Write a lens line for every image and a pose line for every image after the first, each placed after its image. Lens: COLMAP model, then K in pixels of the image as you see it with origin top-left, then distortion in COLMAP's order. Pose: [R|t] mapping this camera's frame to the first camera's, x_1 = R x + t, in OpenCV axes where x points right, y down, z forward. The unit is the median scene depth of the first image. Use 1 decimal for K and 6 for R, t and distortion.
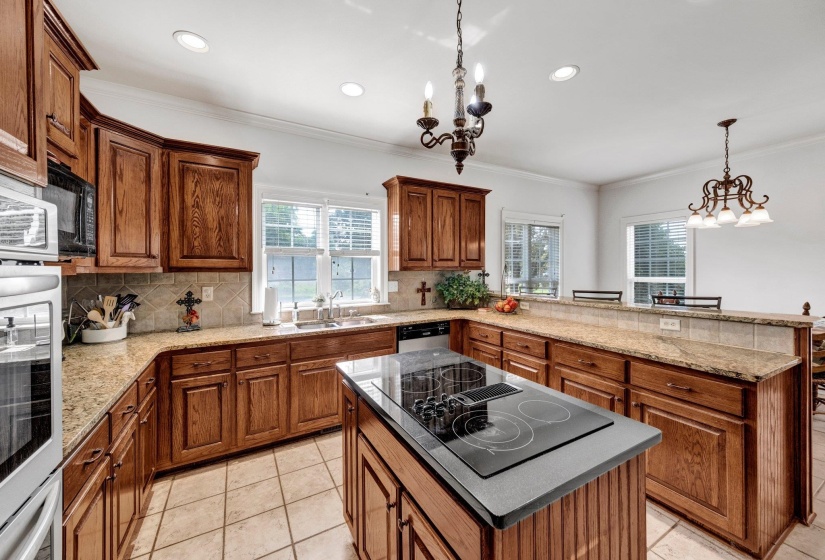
lens RADIAL K [[318.7, 0, 415.6], [0, 318.7, 270.3], [0, 0, 1]] dist [0.008659, -0.000156]
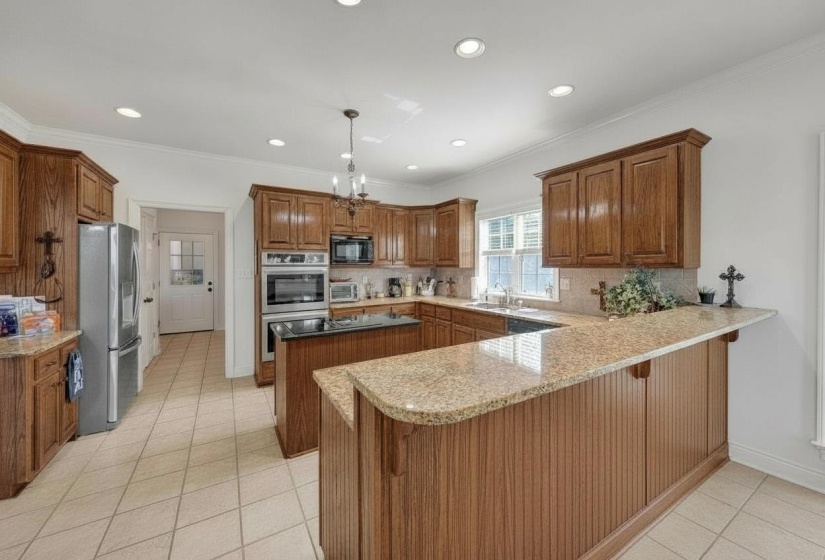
lens RADIAL K [[315.3, 0, 409.7], [0, 315.3, 268.4], [0, 0, 1]] dist [0.008513, -0.000660]
pose [[0.029995, 0.013859, -0.999454, 1.079355], [0.002942, 0.999898, 0.013954, -0.013293], [0.999546, -0.003359, 0.029951, 0.639986]]
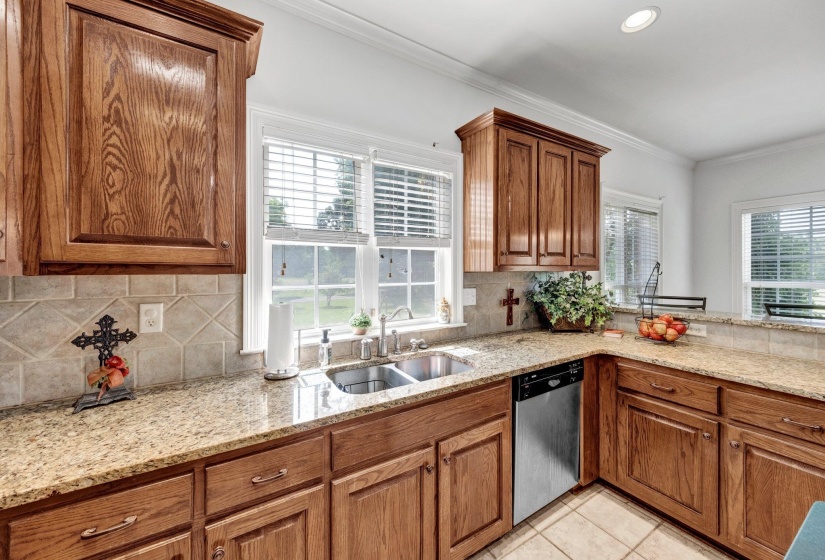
lens RADIAL K [[315.3, 0, 409.7], [0, 315.3, 268.4], [0, 0, 1]] dist [0.008513, -0.000660]
pose [[0.999580, 0.004072, 0.028705, -0.260131], [-0.003937, 0.999981, -0.004744, -0.001717], [-0.028724, 0.004629, 0.999577, 0.485059]]
